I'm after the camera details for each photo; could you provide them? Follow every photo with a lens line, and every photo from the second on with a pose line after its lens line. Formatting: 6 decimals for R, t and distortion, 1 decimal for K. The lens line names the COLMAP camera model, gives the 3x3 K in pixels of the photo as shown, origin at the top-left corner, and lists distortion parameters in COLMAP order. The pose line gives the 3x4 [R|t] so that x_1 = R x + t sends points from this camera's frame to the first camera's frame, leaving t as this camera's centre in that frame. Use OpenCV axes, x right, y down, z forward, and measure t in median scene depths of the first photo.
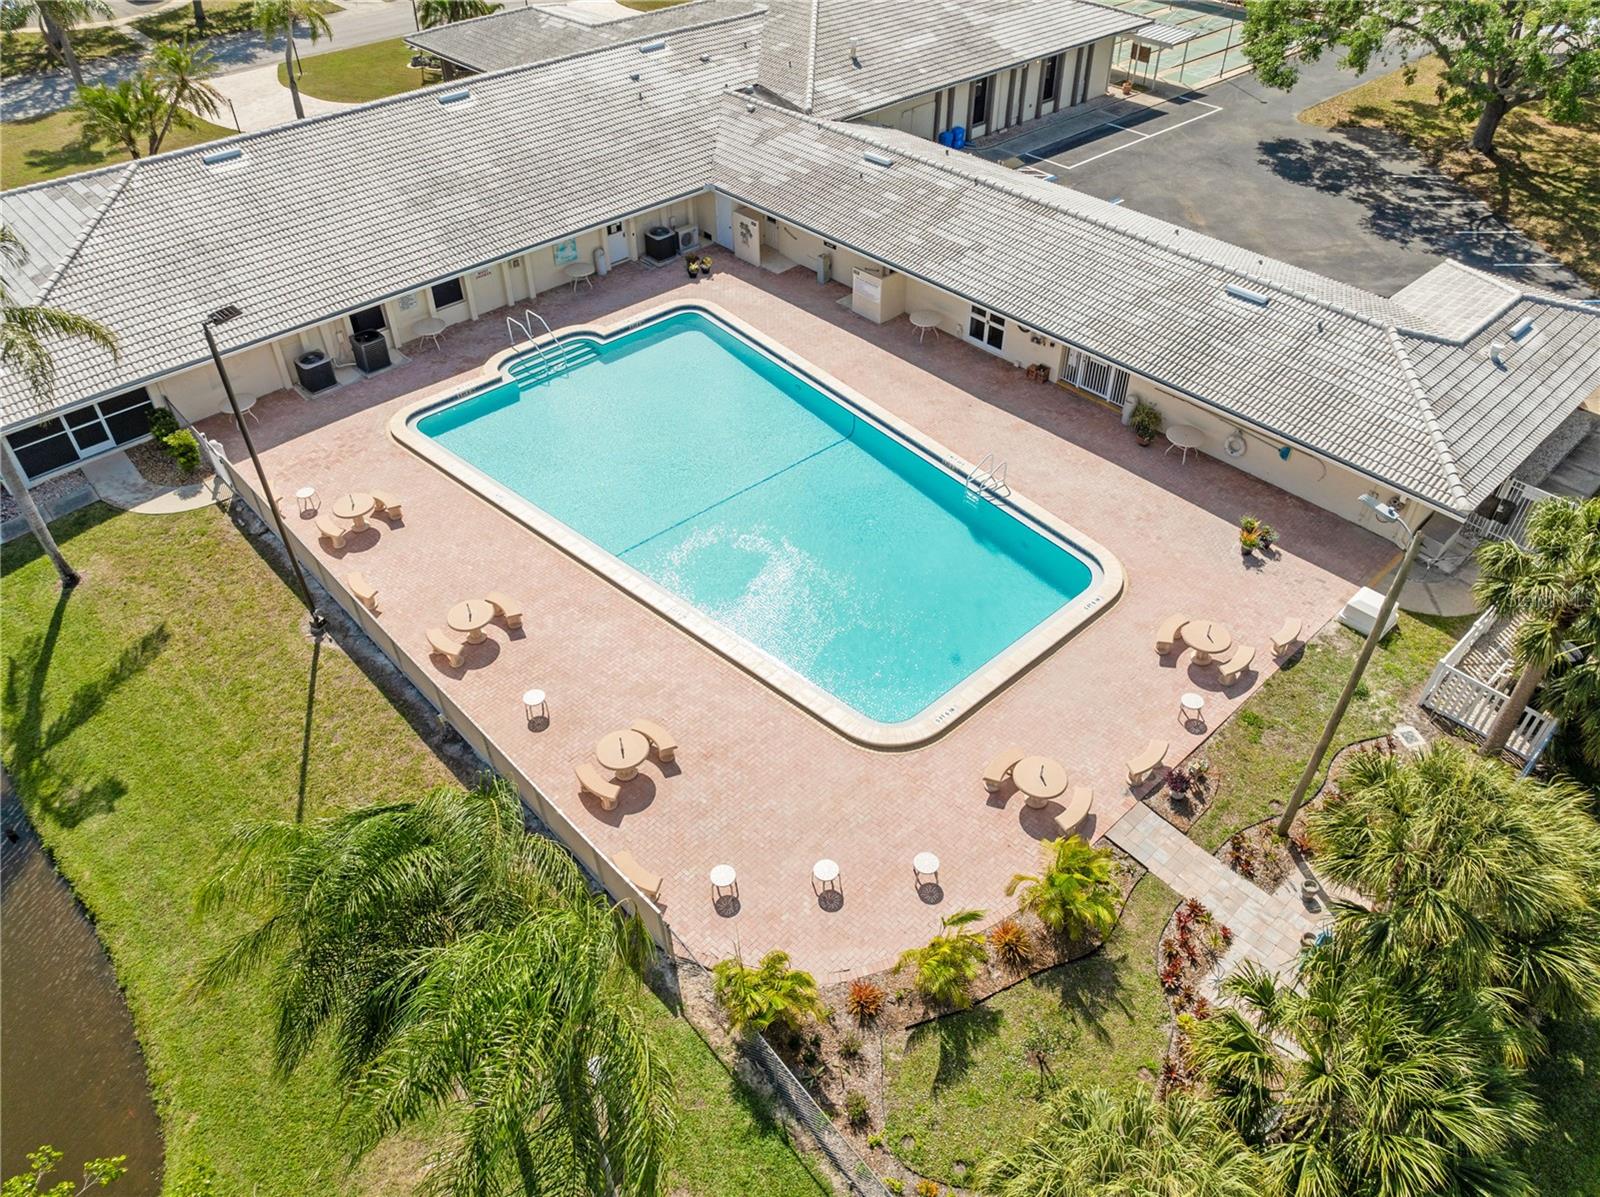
lens RADIAL K [[1122.1, 0, 800.0], [0, 1122.1, 598.5], [0, 0, 1]] dist [-0.048269, 0.009773]
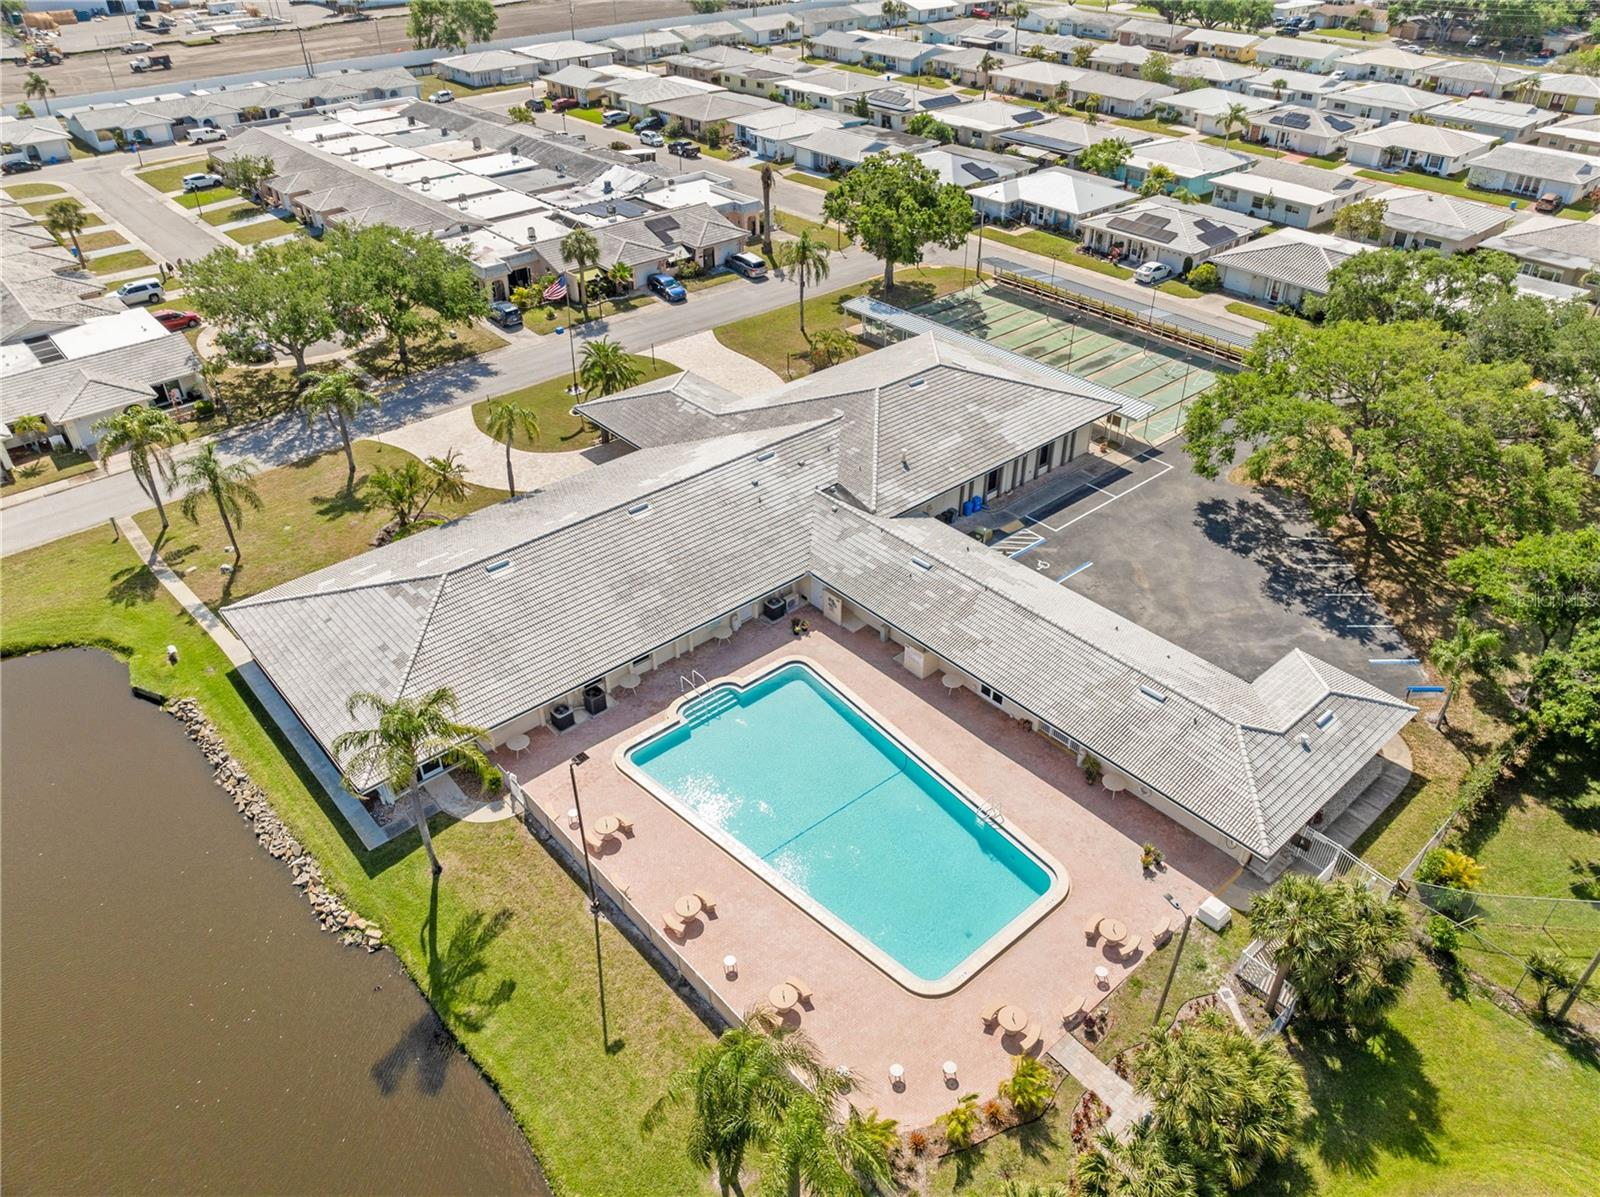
lens RADIAL K [[1108.5, 0, 800.0], [0, 1108.5, 598.5], [0, 0, 1]] dist [-0.010419, -0.092050]
pose [[0.999504, 0.015507, -0.027395, -0.061199], [-0.018445, 0.993706, -0.110489, -0.205587], [0.025509, 0.110939, 0.993500, -0.570185]]
